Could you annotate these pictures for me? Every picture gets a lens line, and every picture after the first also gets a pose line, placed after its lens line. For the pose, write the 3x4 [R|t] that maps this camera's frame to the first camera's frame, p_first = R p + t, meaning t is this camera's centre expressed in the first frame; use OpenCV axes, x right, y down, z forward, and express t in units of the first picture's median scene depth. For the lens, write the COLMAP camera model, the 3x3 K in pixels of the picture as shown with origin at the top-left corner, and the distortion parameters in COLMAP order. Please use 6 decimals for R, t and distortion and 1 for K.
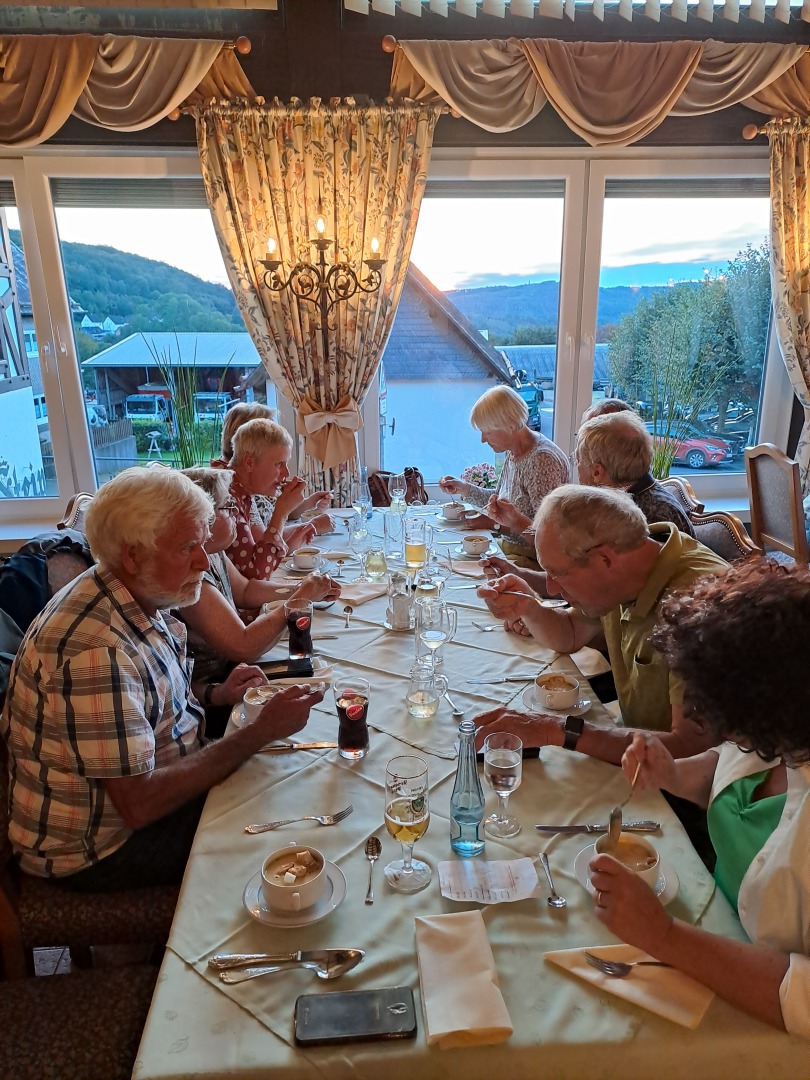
lens RADIAL K [[792.8, 0, 410.4], [0, 792.8, 541.5], [0, 0, 1]] dist [0.002395, -0.007452]
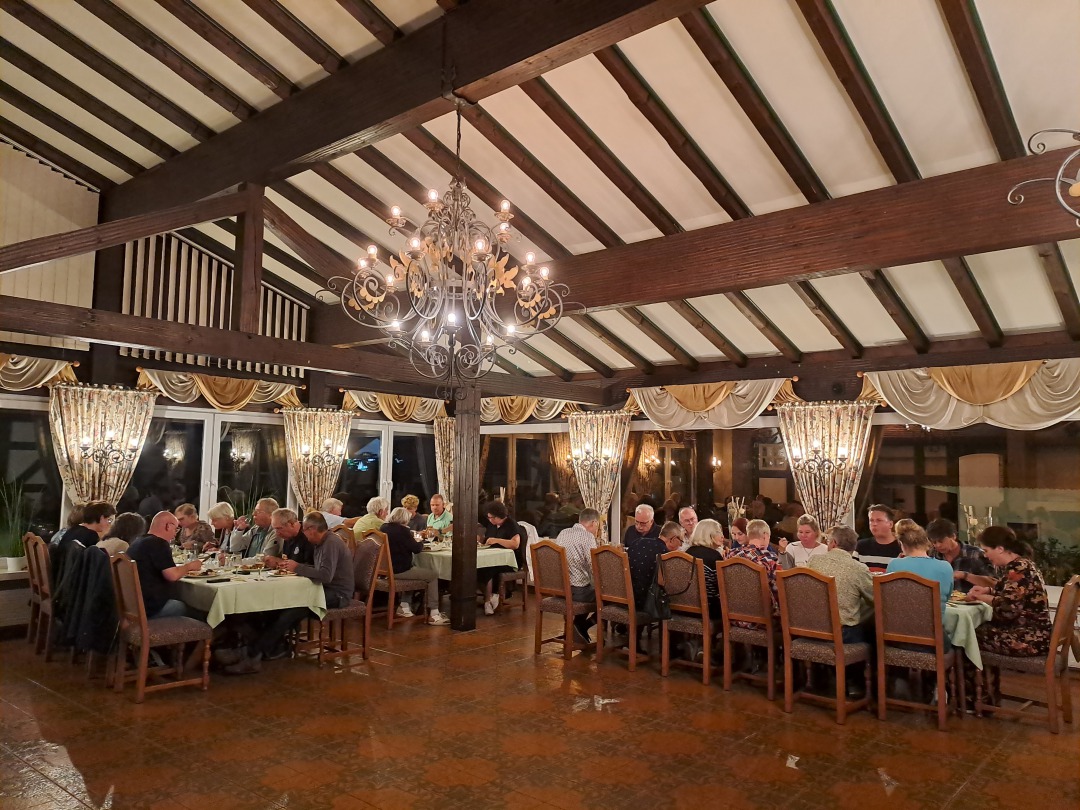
lens RADIAL K [[792.8, 0, 545.1], [0, 792.8, 402.5], [0, 0, 1]] dist [0.002395, -0.007452]
pose [[0.752306, 0.082763, 0.653595, -0.699106], [0.172789, 0.932562, -0.316973, 0.514293], [-0.635751, 0.351395, 0.687271, -1.554755]]
